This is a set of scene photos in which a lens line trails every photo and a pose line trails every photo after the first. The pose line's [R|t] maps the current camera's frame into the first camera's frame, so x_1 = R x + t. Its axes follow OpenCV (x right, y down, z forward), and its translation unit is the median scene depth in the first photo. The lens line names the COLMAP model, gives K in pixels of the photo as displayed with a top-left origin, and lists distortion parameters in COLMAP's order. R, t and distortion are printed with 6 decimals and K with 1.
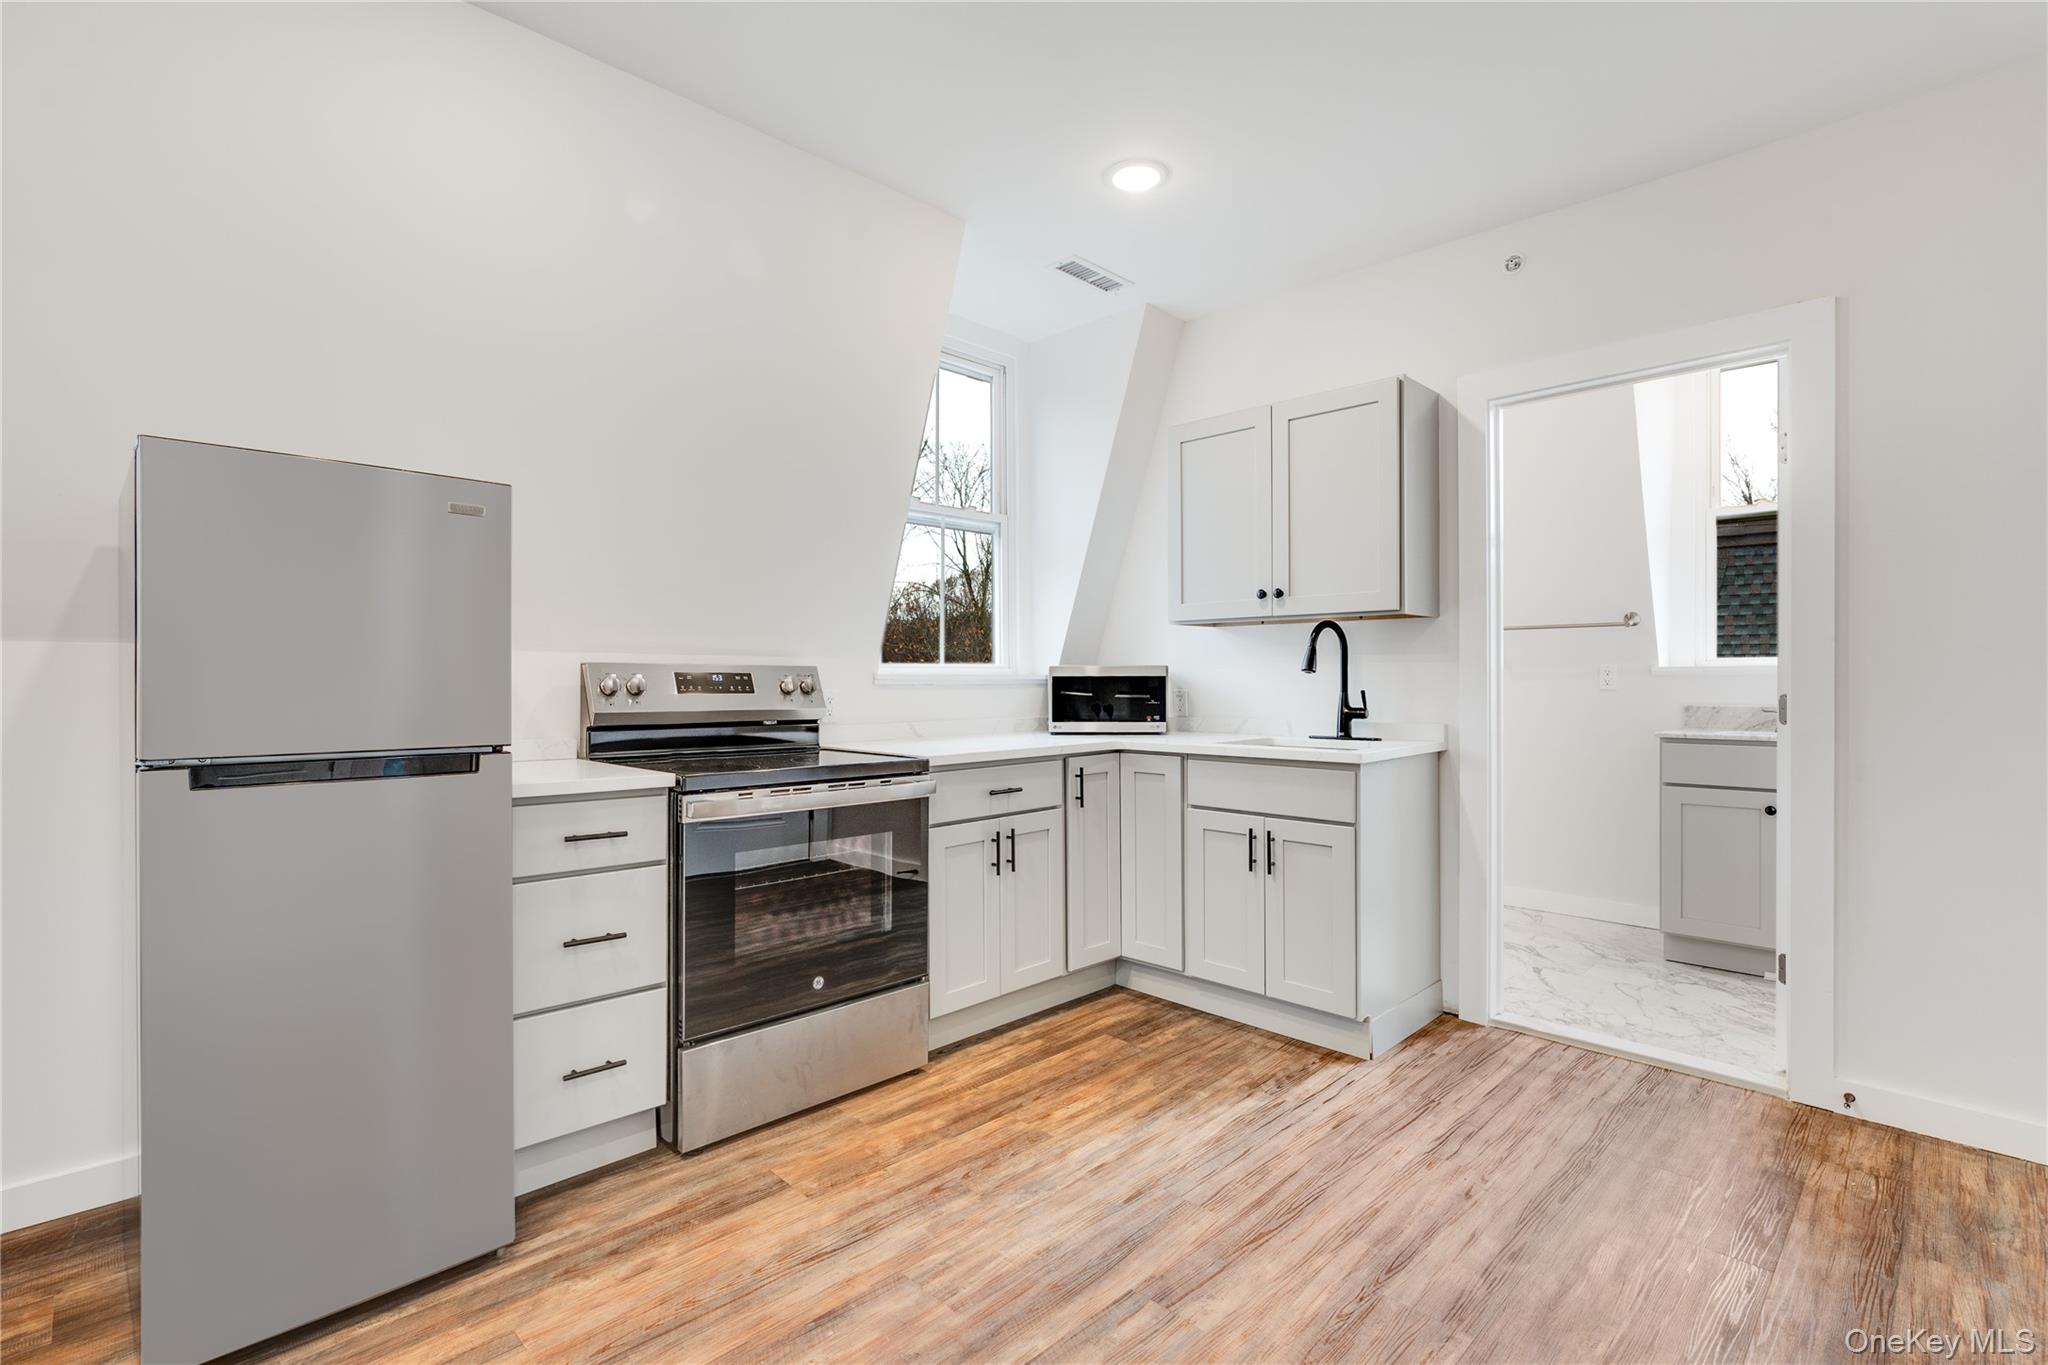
lens RADIAL K [[927.7, 0, 1015.7], [0, 927.7, 680.6], [0, 0, 1]] dist [-0.008516, 0.000835]
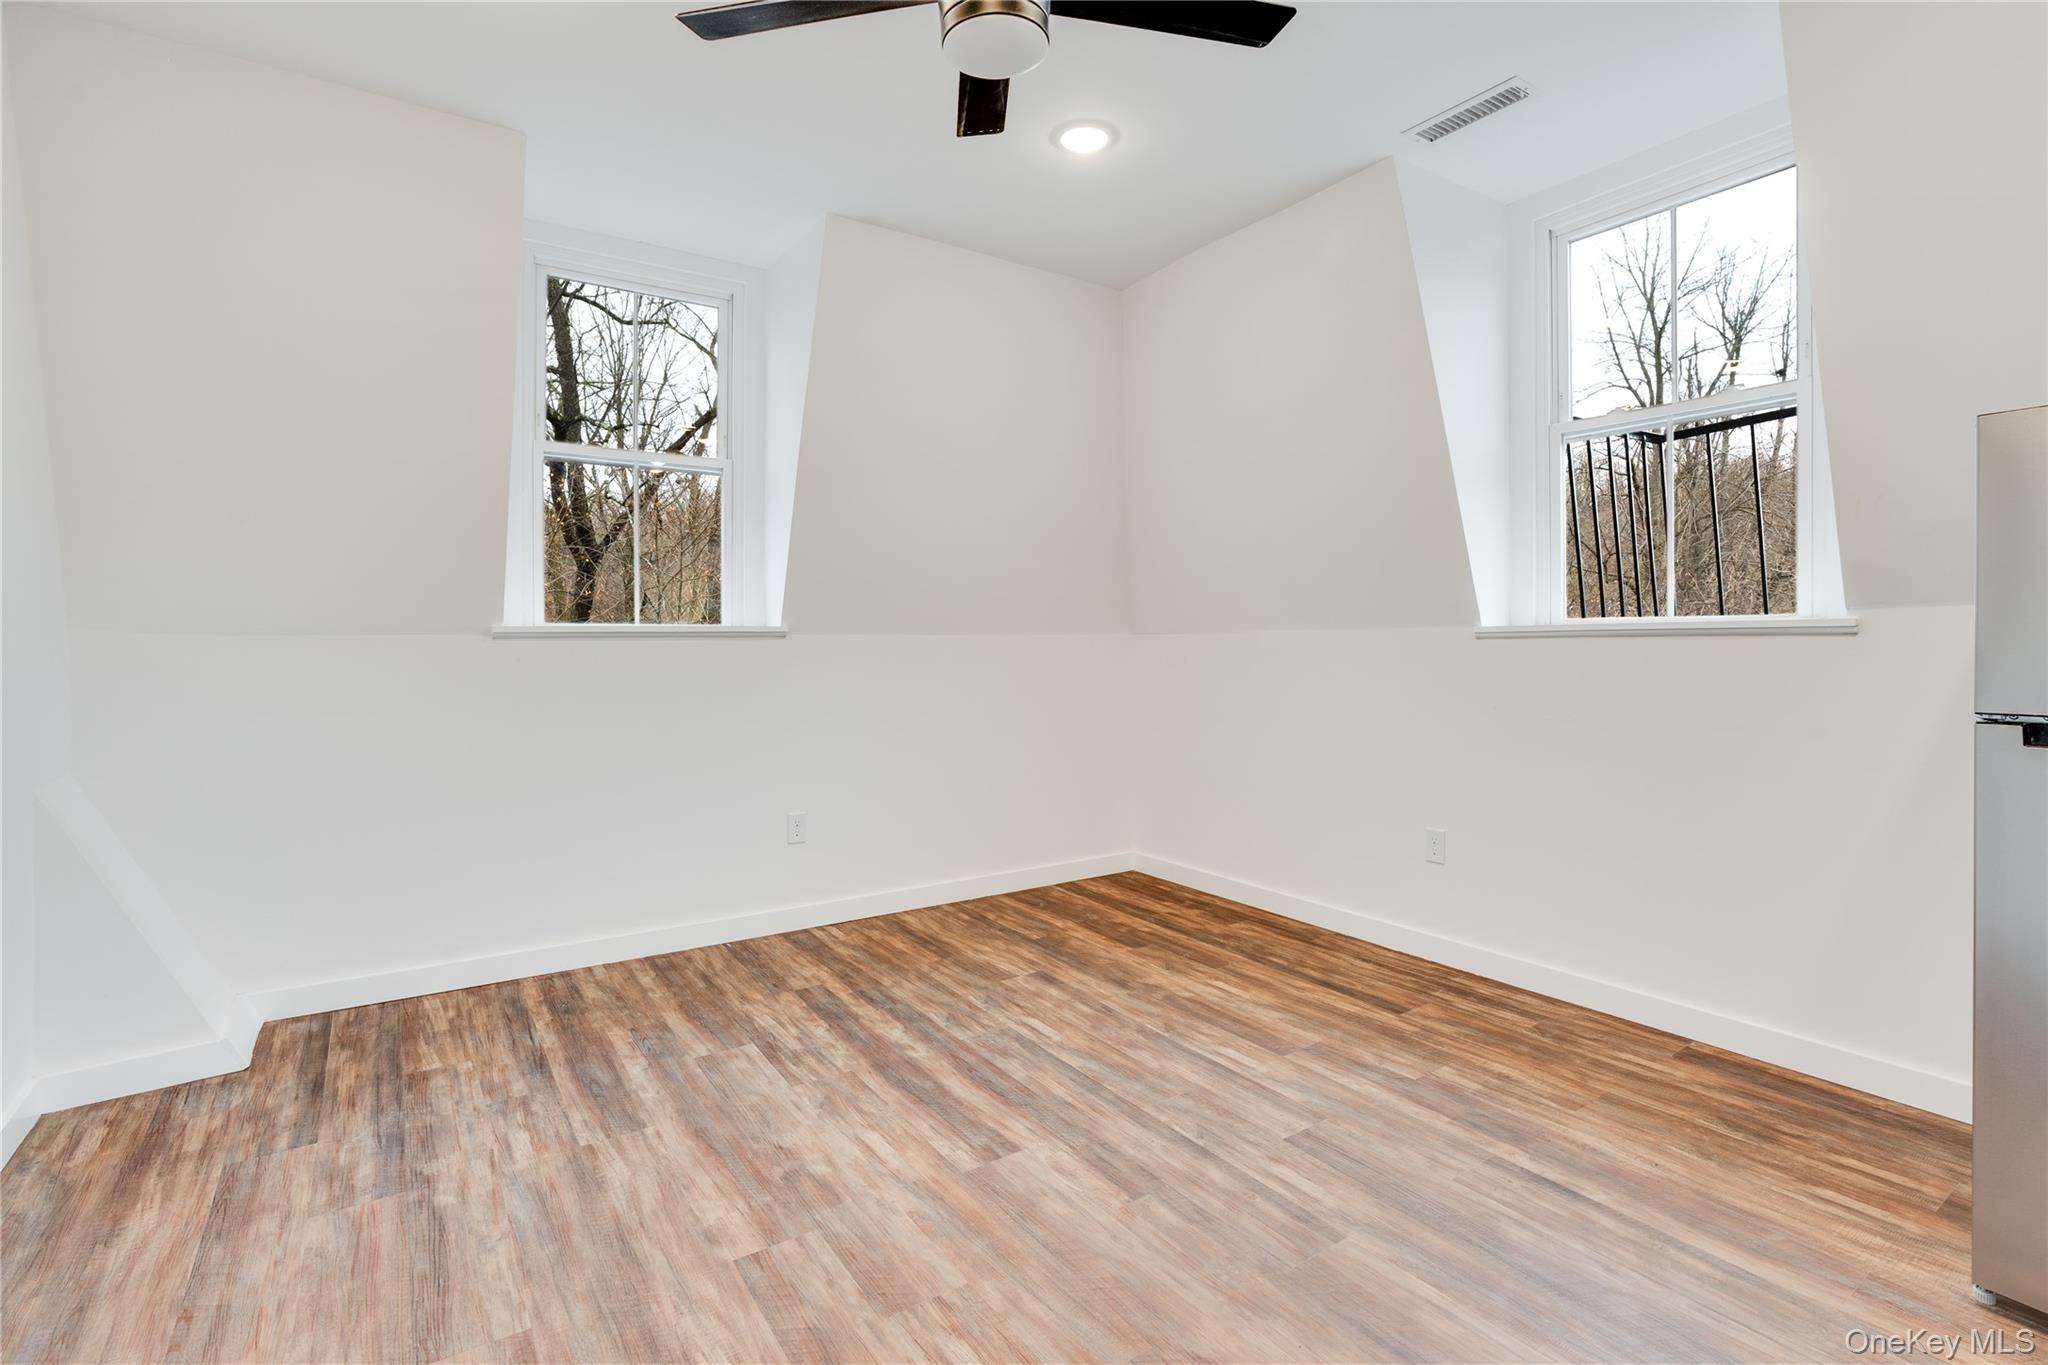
lens RADIAL K [[927.7, 0, 1015.7], [0, 927.7, 680.6], [0, 0, 1]] dist [-0.008516, 0.000835]
pose [[-0.167842, 0.040181, -0.984995, 0.190118], [0.005355, 0.999191, 0.039847, -0.000964], [0.985799, 0.001414, -0.167922, 0.038079]]
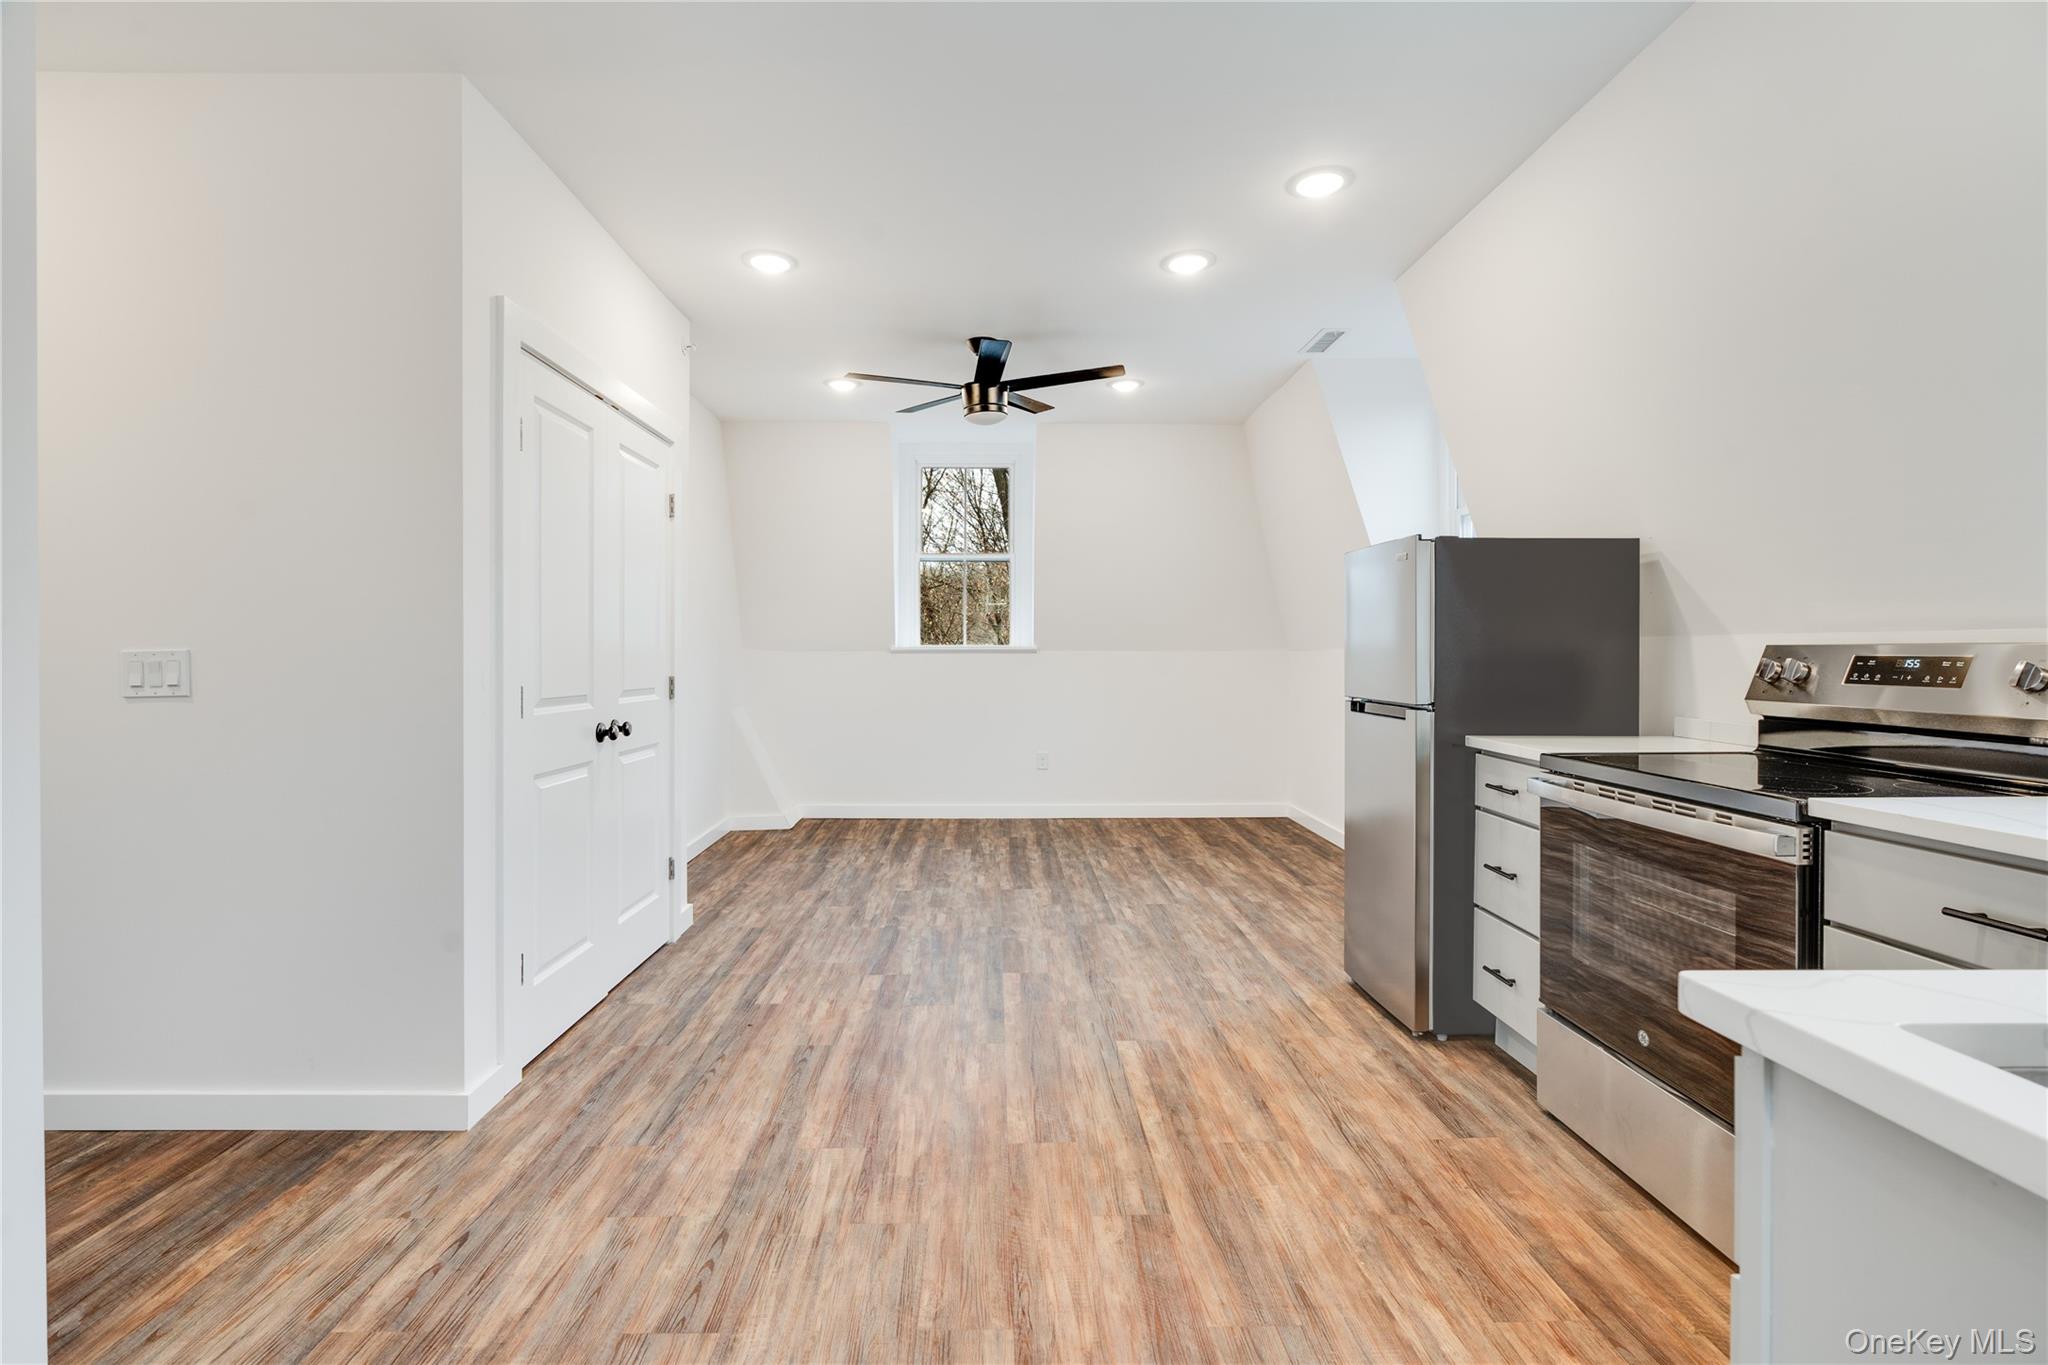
lens RADIAL K [[930.5, 0, 1028.1], [0, 930.5, 659.5], [0, 0, 1]] dist [-0.015665, 0.003698]
pose [[-0.667207, 0.004870, -0.744857, 0.815590], [-0.001013, 0.999972, 0.007446, -0.013784], [0.744872, 0.005722, -0.667183, 1.234063]]
